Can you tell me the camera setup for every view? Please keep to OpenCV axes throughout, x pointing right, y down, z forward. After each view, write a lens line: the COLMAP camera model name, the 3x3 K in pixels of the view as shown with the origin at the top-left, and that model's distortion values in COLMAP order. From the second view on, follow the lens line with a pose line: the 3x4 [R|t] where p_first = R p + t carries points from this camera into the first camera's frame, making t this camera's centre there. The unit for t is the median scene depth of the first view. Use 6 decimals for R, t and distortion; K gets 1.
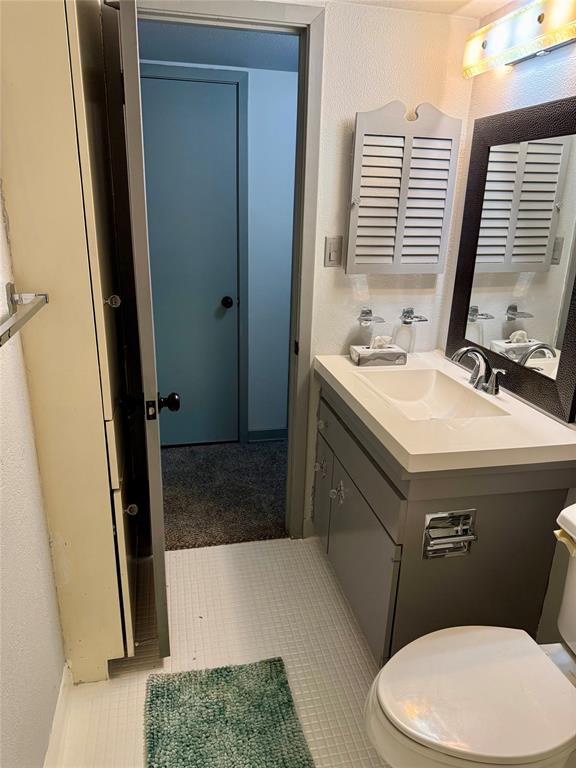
lens RADIAL K [[554.5, 0, 288.0], [0, 554.5, 384.0], [0, 0, 1]] dist [0.103637, -0.003322]
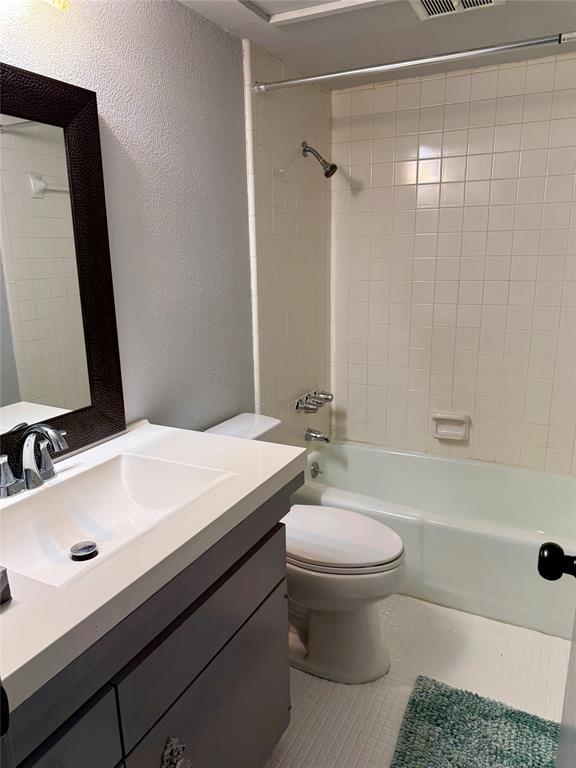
lens RADIAL K [[554.5, 0, 288.0], [0, 554.5, 384.0], [0, 0, 1]] dist [0.103637, -0.003322]
pose [[-0.775902, -0.168068, 0.608053, -0.280457], [0.191158, 0.855907, 0.480502, -0.374686], [-0.601194, 0.489057, -0.631972, 1.267955]]
